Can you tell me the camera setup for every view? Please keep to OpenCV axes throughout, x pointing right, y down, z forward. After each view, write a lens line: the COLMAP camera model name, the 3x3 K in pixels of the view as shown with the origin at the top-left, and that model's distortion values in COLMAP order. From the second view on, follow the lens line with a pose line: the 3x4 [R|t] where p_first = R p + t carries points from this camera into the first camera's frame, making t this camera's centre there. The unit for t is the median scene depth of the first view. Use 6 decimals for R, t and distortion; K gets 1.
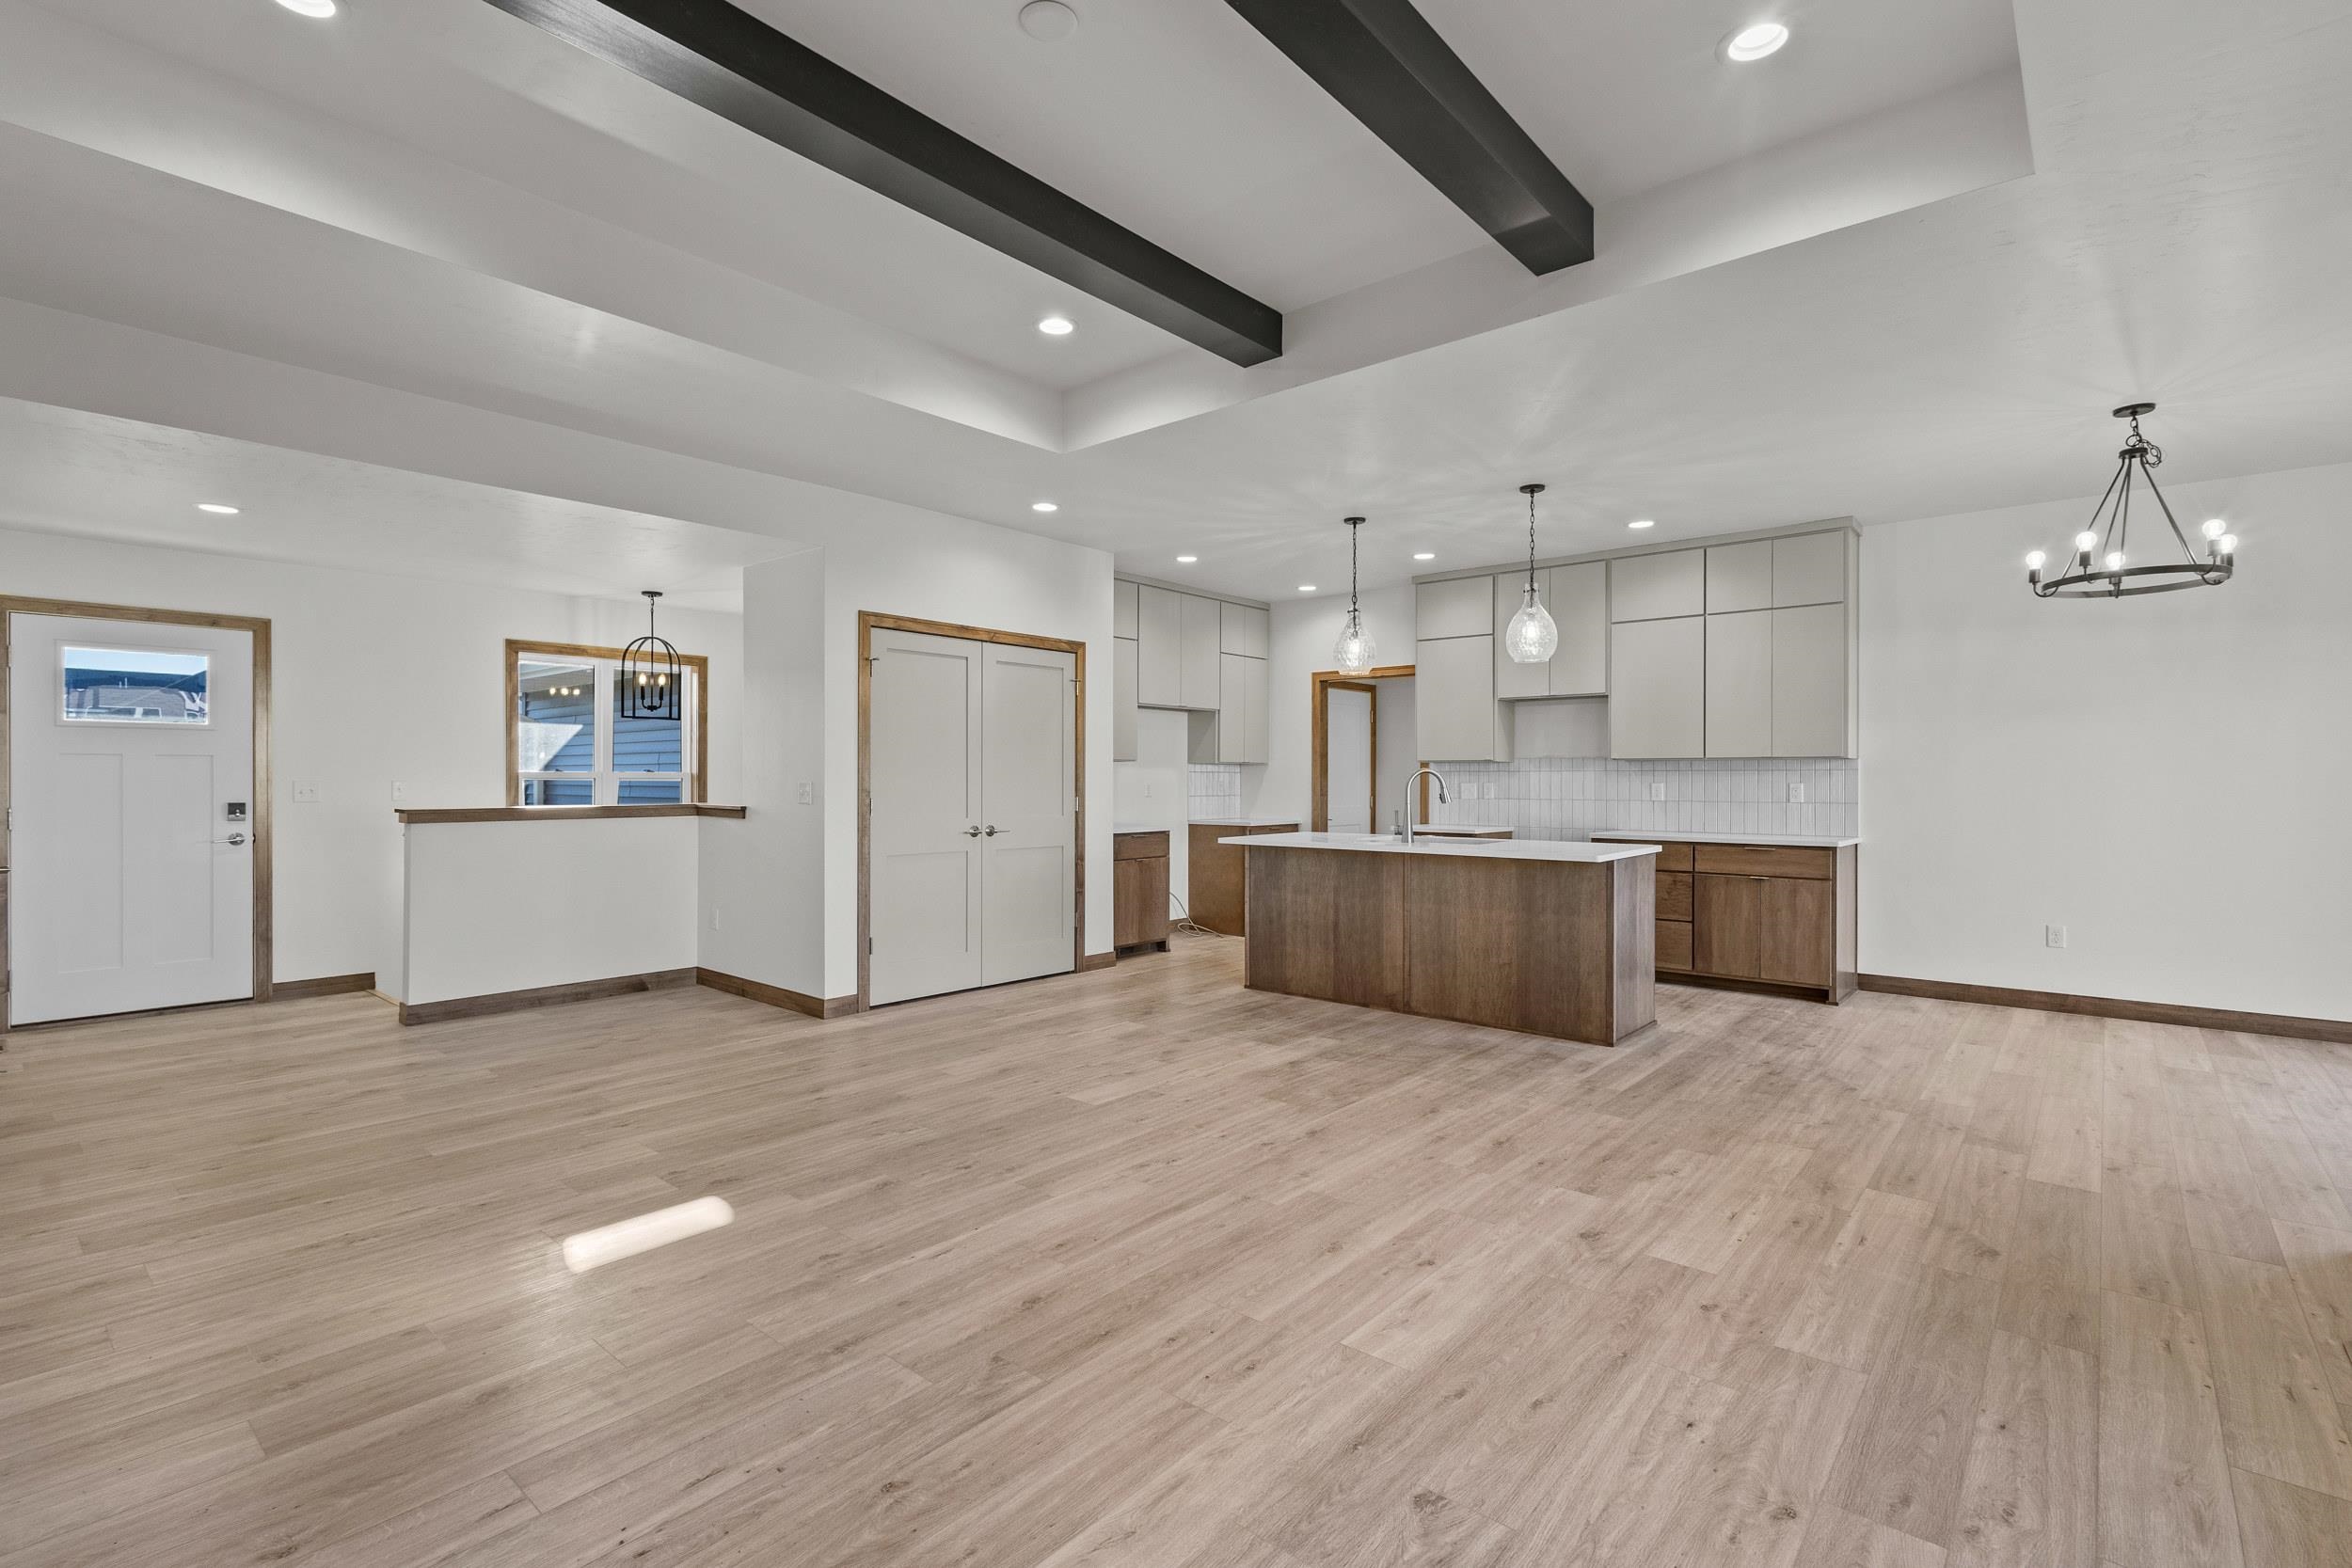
lens RADIAL K [[1072.5, 0, 1174.1], [0, 1072.5, 785.5], [0, 0, 1]] dist [0.009055, -0.003579]
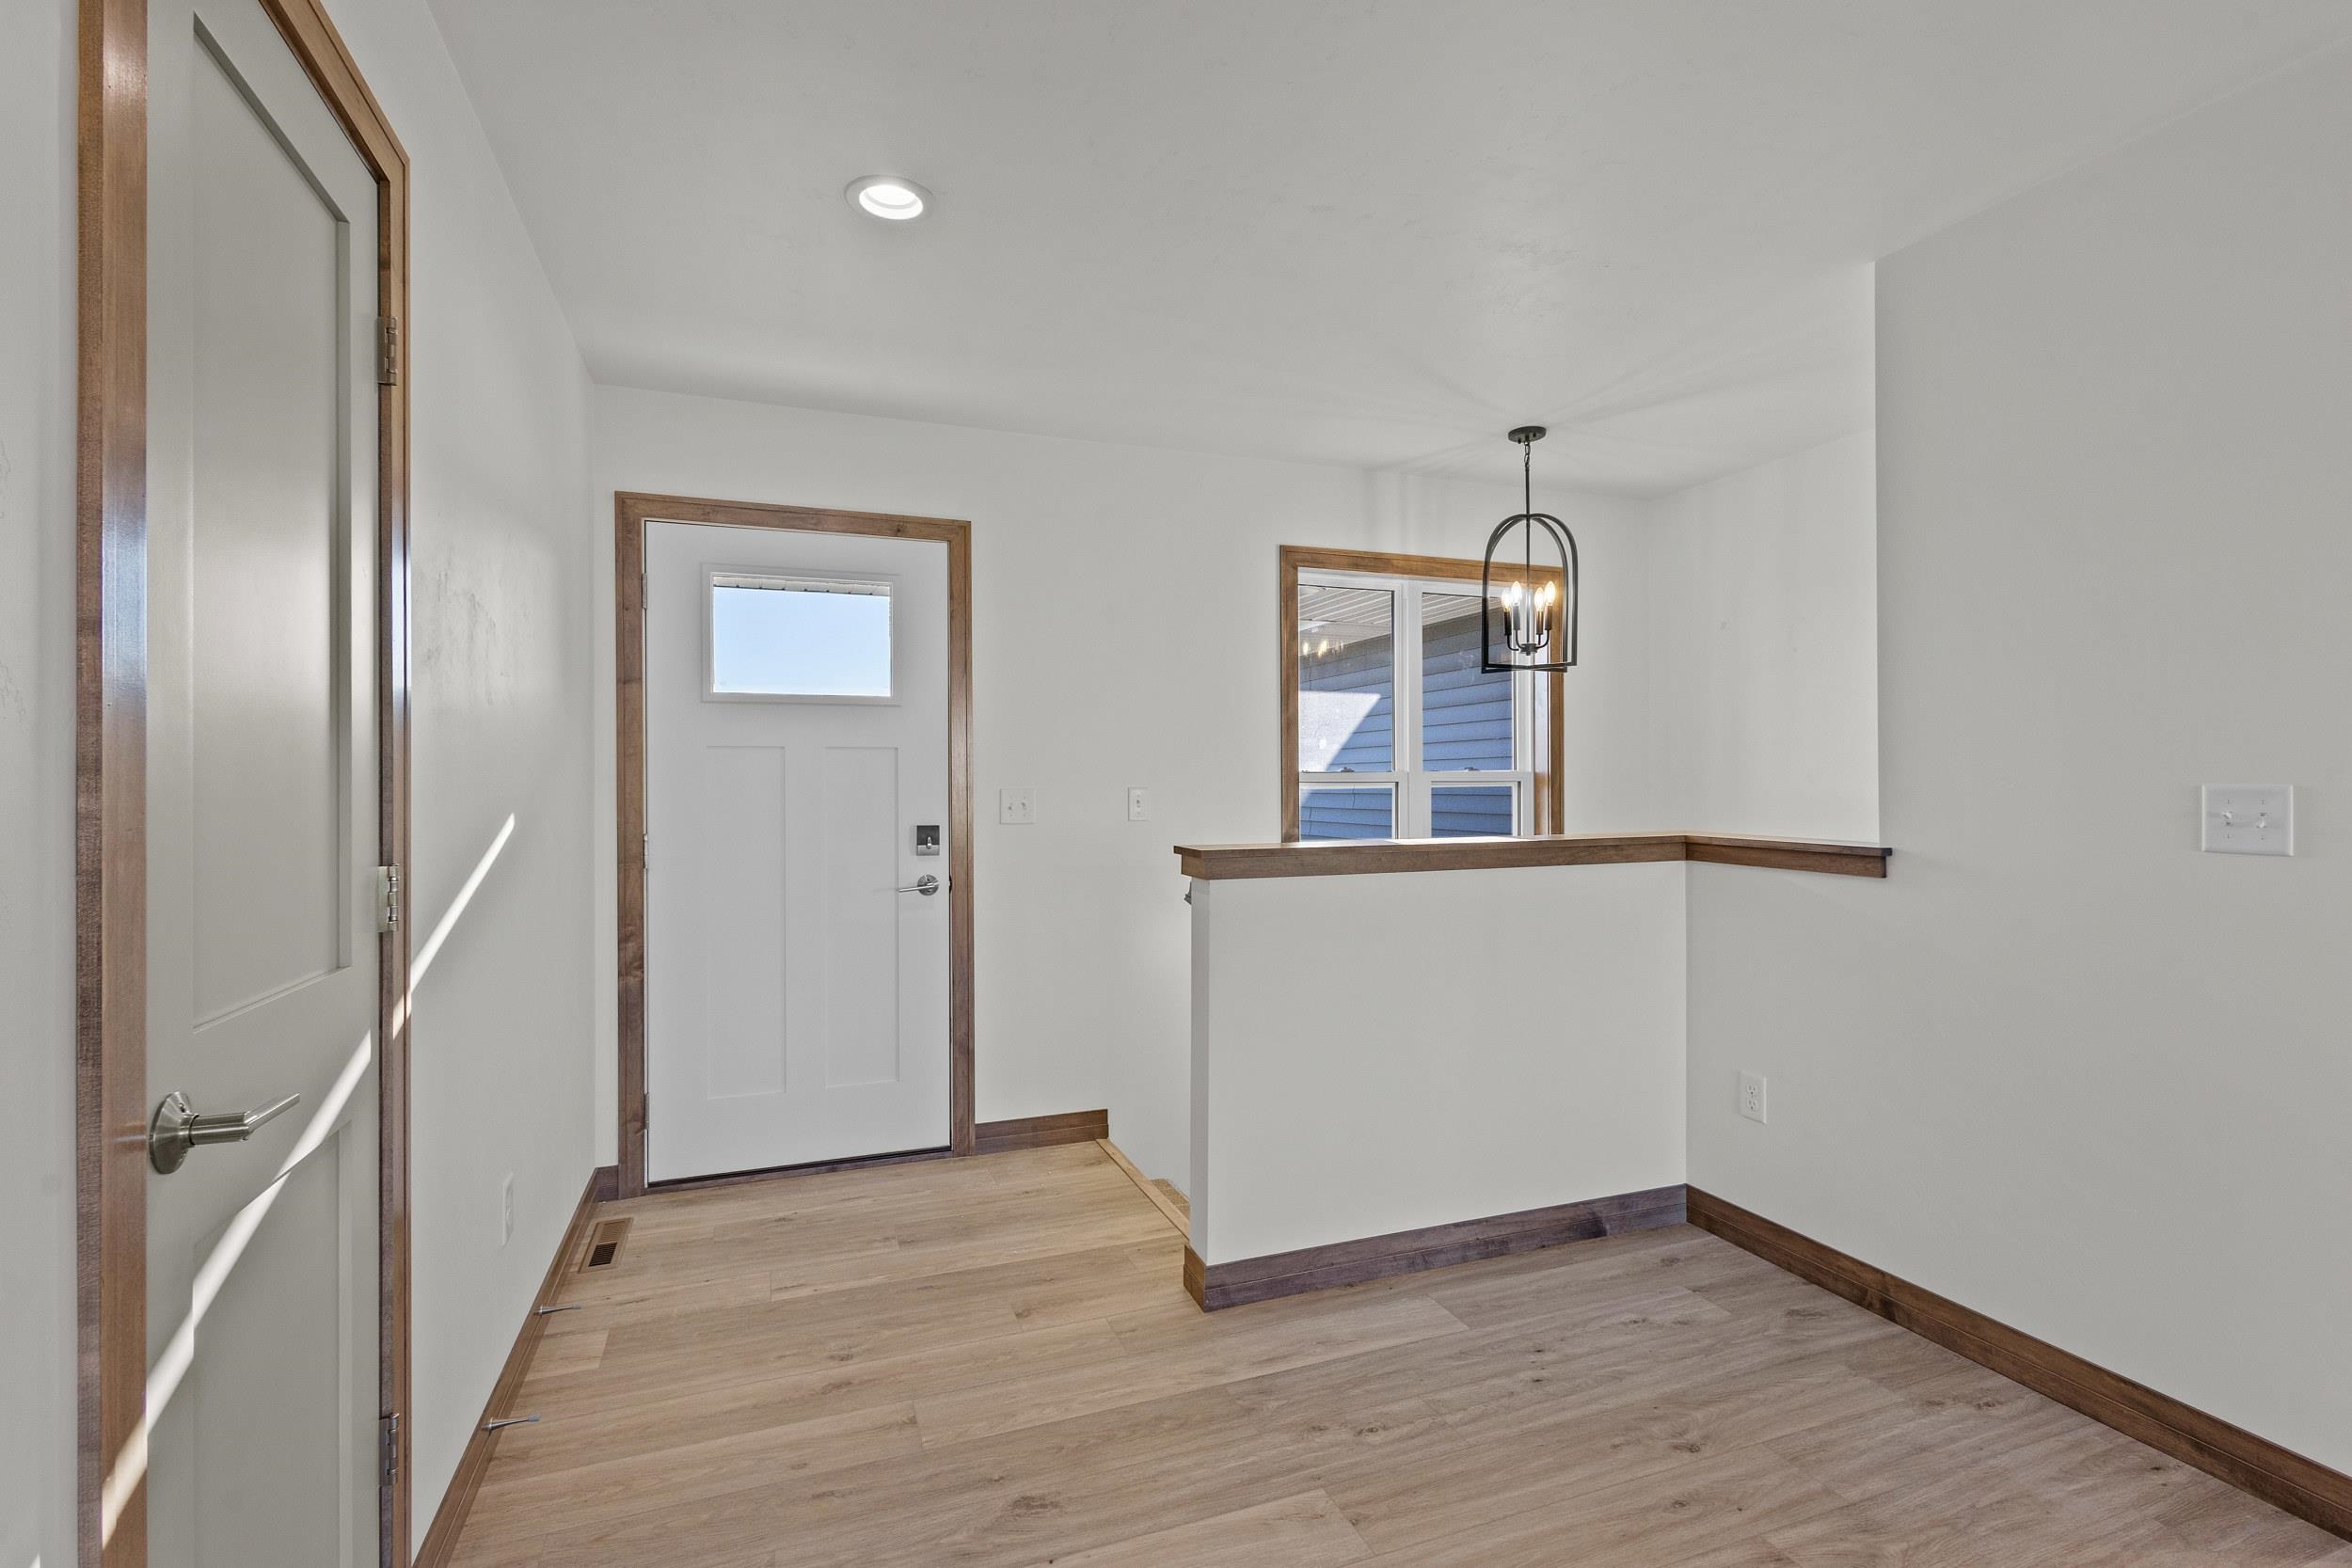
lens RADIAL K [[1072.5, 0, 1170.0], [0, 1072.5, 792.1], [0, 0, 1]] dist [0.009055, -0.003579]
pose [[0.877418, -0.003673, -0.479712, -0.476224], [0.003675, 0.999993, -0.000935, -0.002099], [0.479712, -0.000942, 0.877425, 0.553838]]
